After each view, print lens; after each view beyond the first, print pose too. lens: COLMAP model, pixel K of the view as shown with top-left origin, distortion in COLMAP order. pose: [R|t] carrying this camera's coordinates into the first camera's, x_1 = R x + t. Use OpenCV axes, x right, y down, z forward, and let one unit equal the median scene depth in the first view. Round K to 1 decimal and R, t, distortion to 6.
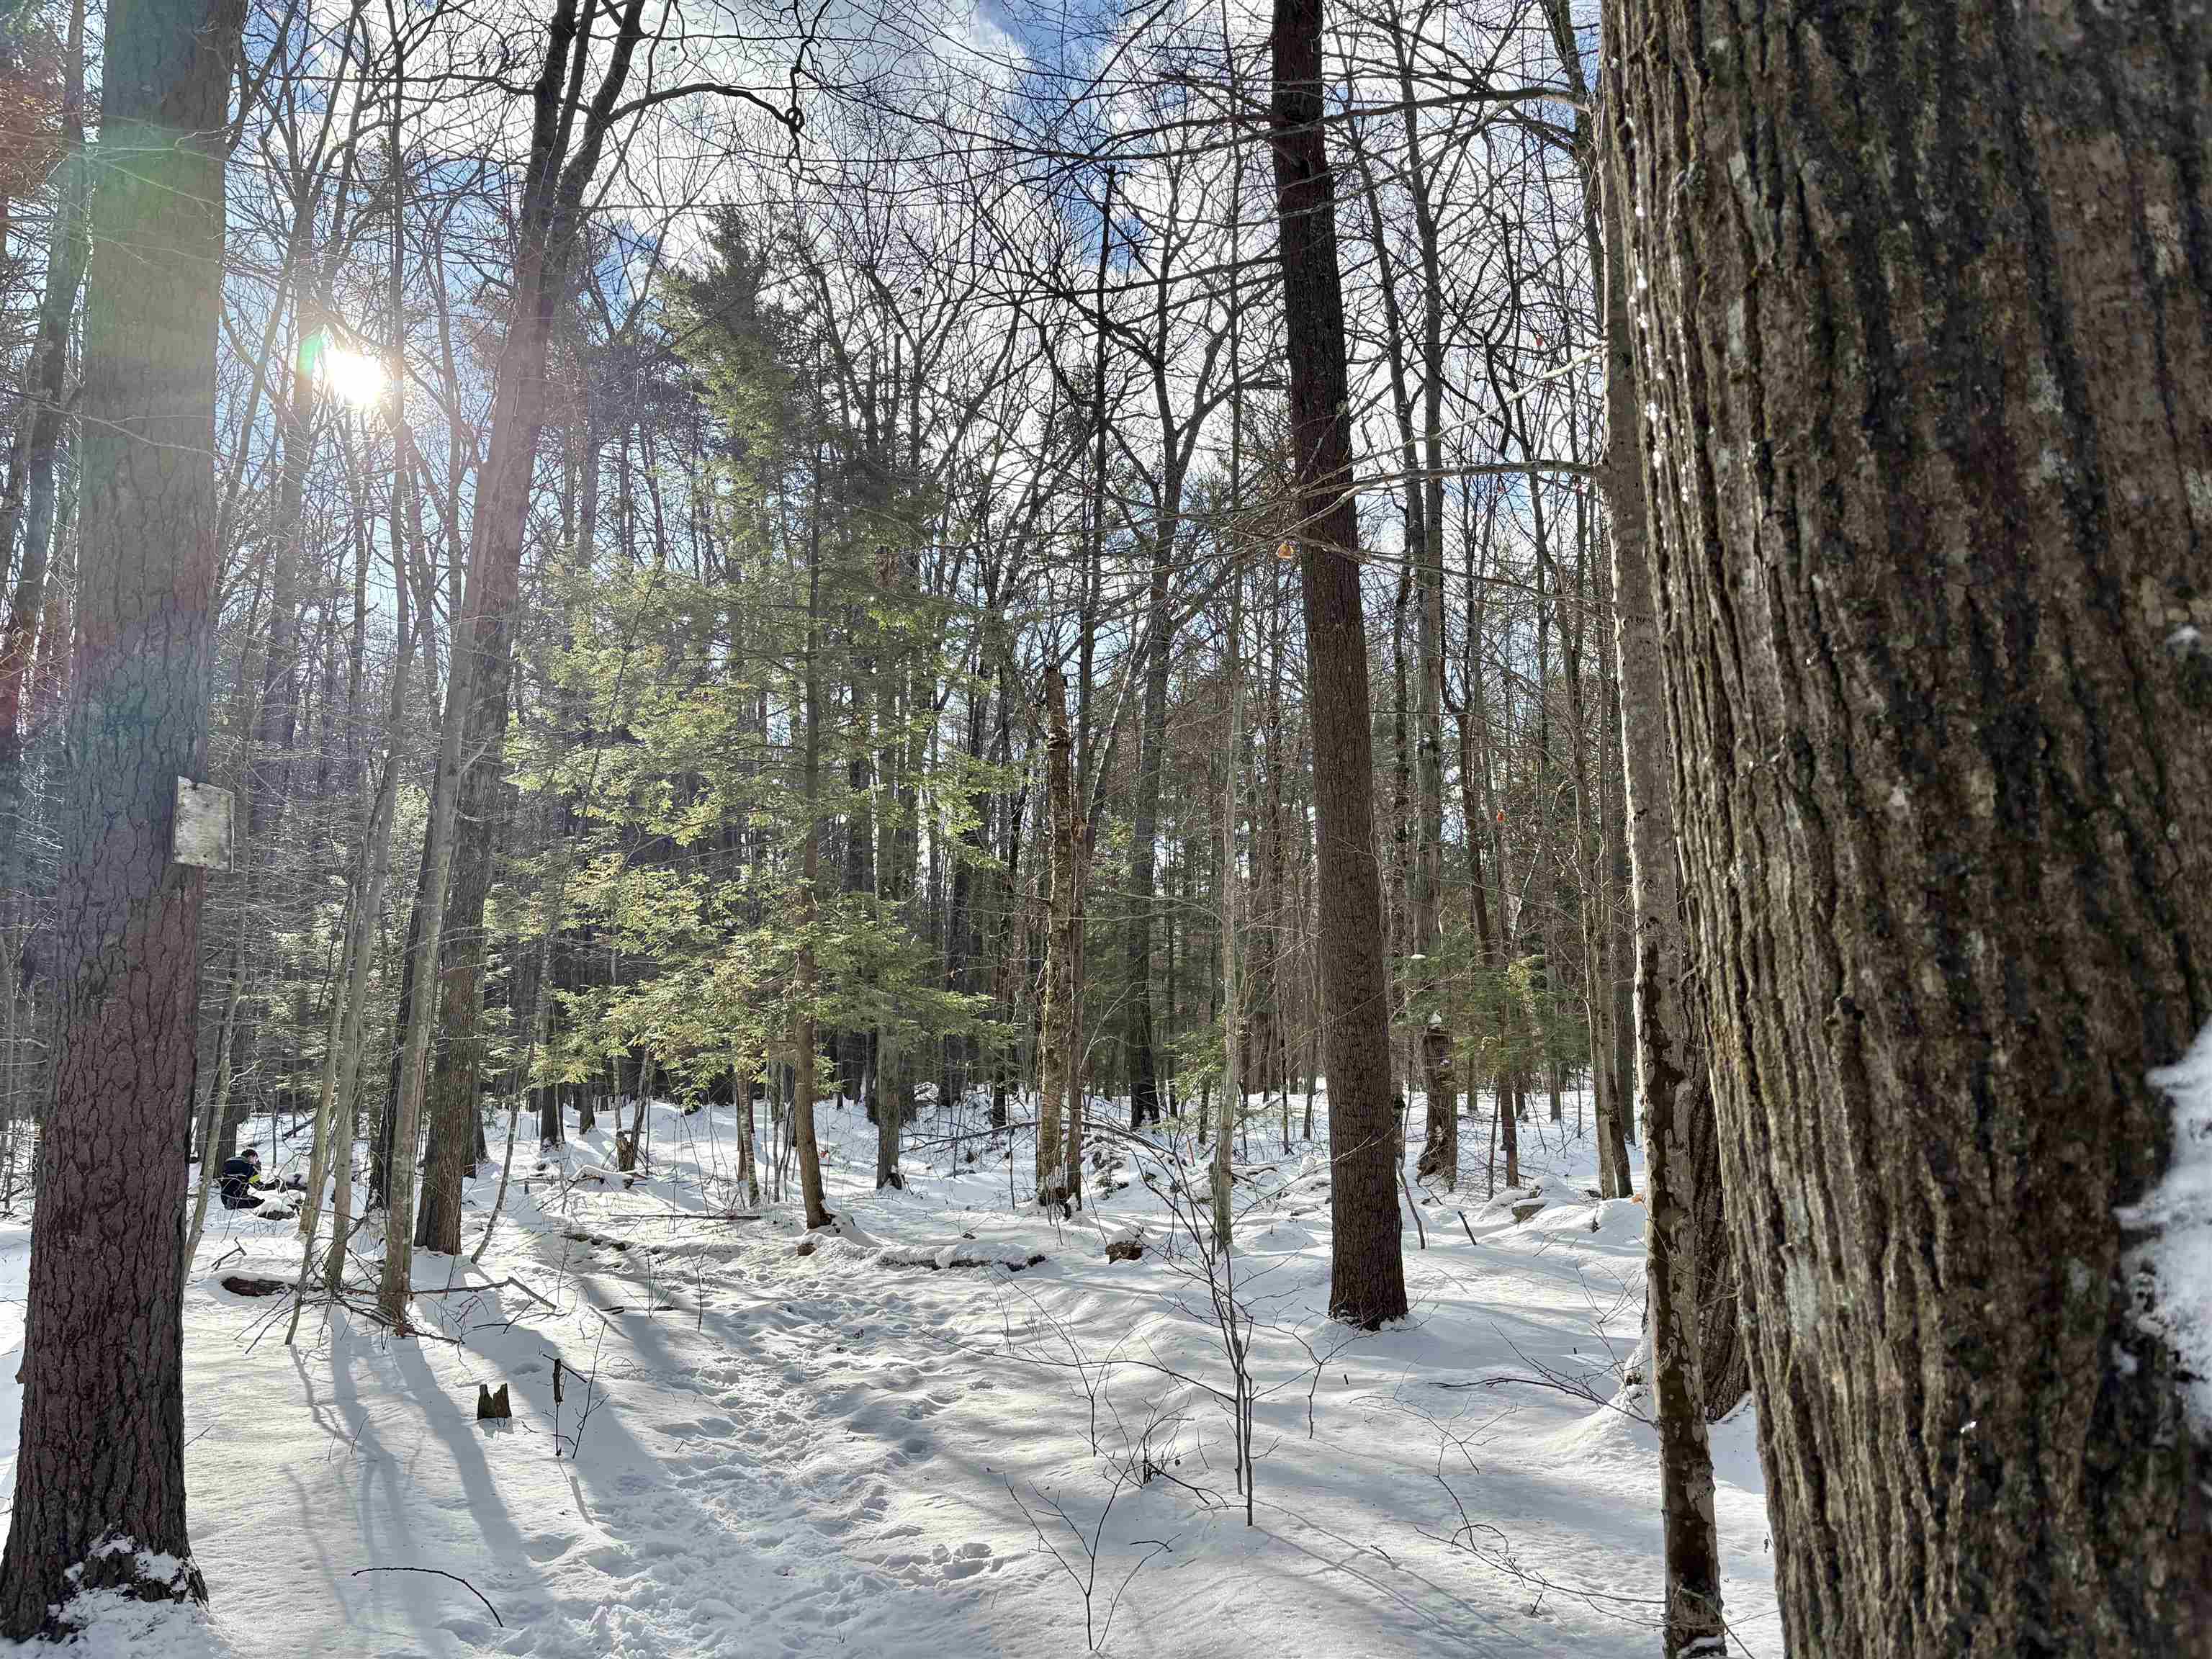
lens RADIAL K [[1656.9, 0, 1118.5], [0, 1656.9, 839.6], [0, 0, 1]] dist [0.048710, -0.052621]
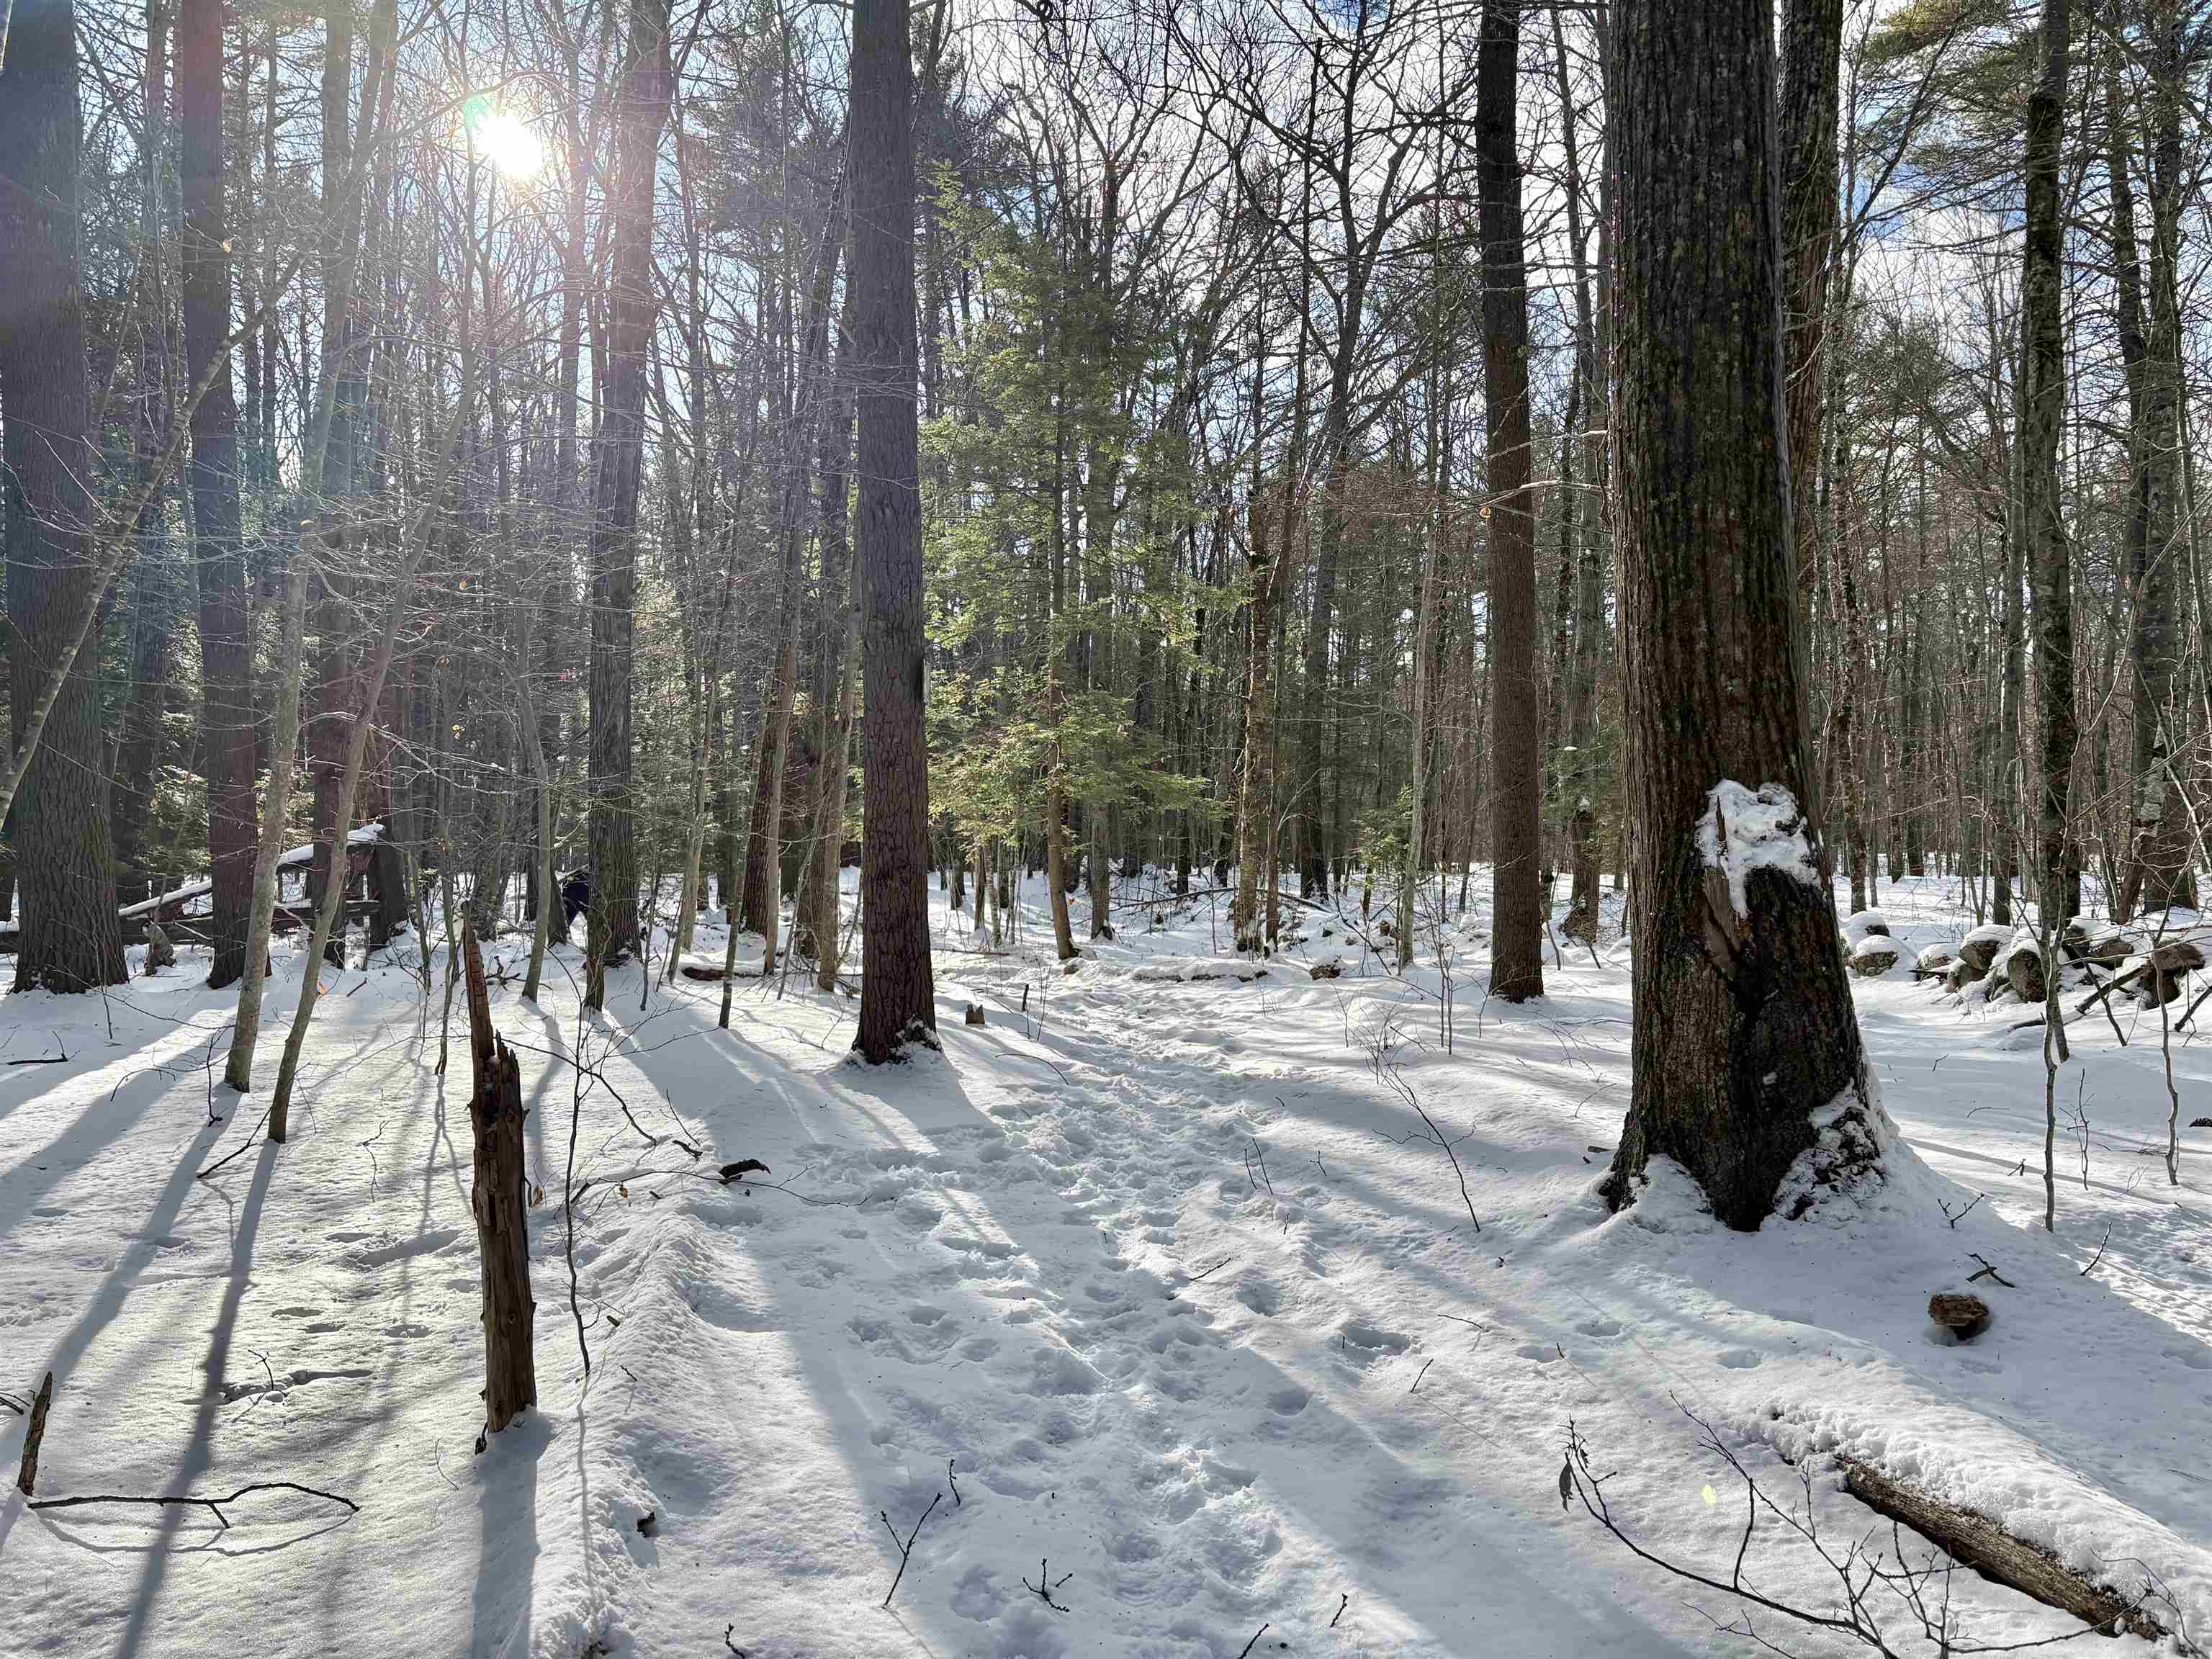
lens RADIAL K [[1652.1, 0, 1112.6], [0, 1652.1, 823.0], [0, 0, 1]] dist [0.099692, -0.119496]
pose [[0.995537, 0.016675, -0.092888, -0.031401], [-0.005395, 0.992712, 0.120390, -0.017755], [0.094219, -0.119351, 0.988371, -0.207121]]
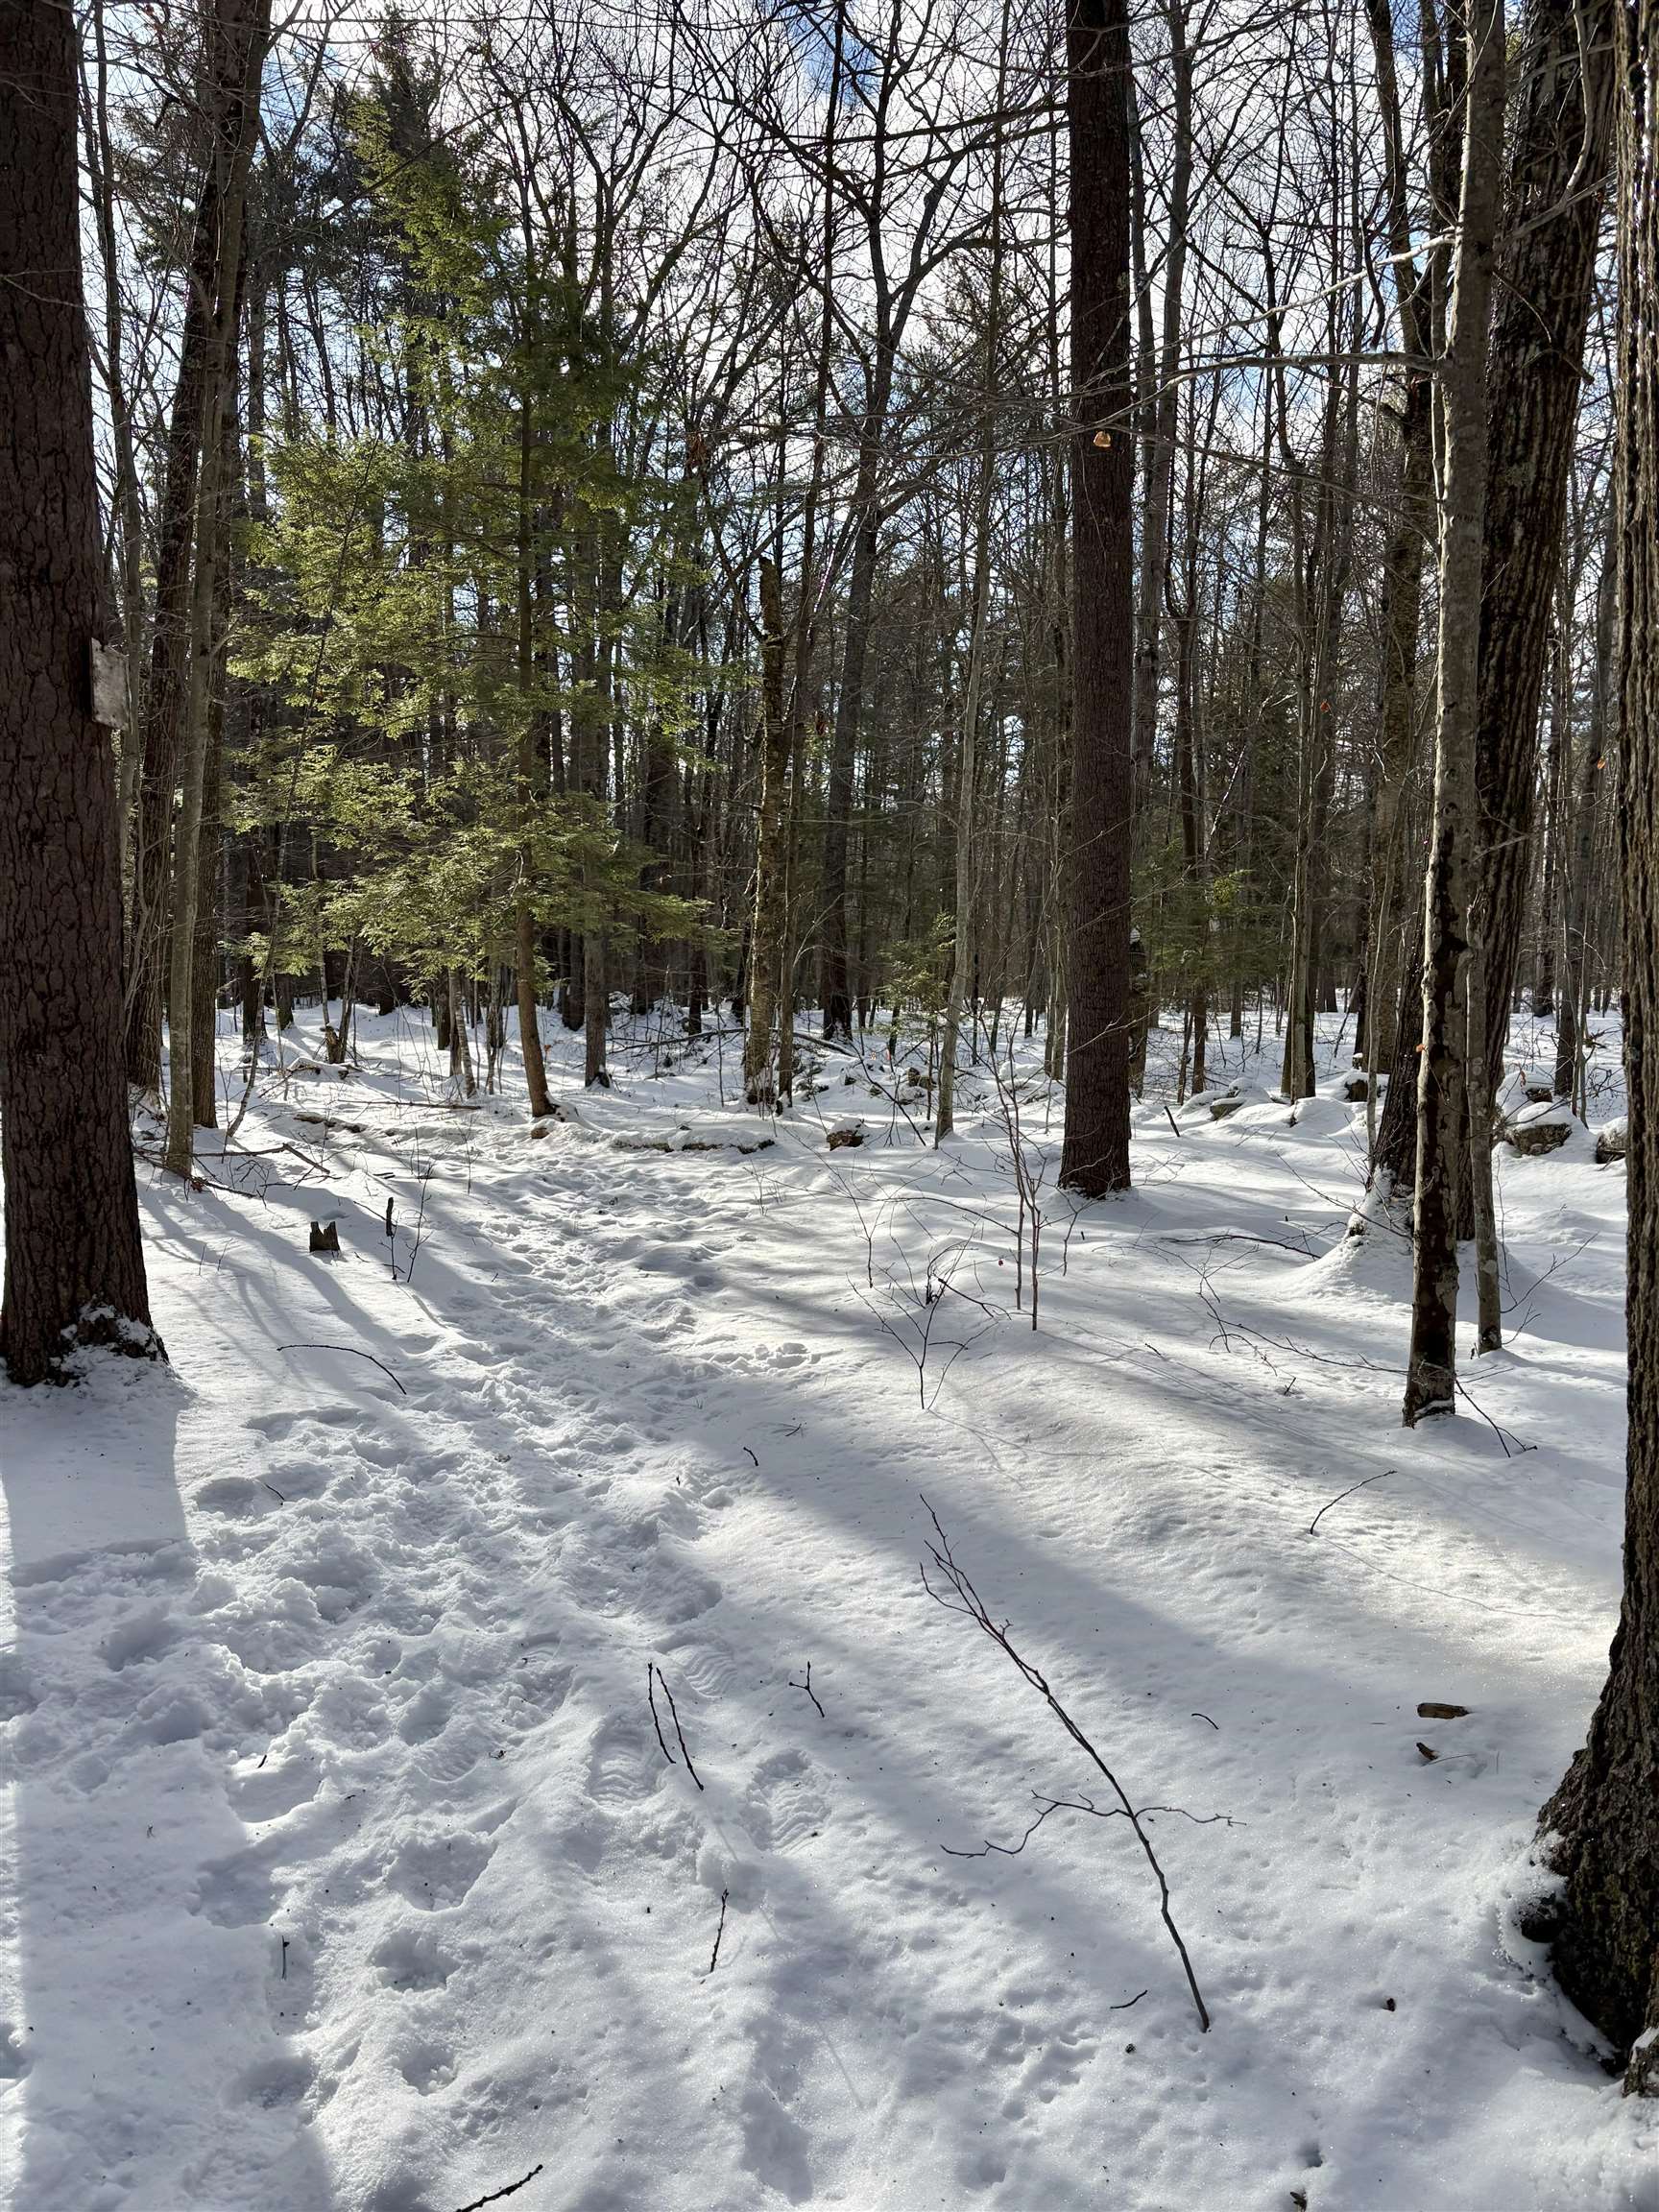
lens RADIAL K [[1652.1, 0, 820.3], [0, 1652.1, 1112.6], [0, 0, 1]] dist [0.099692, -0.119496]
pose [[0.999621, 0.020878, 0.017929, -0.022901], [-0.024205, 0.977002, 0.211852, 0.004344], [-0.013094, -0.212206, 0.977137, -0.025441]]
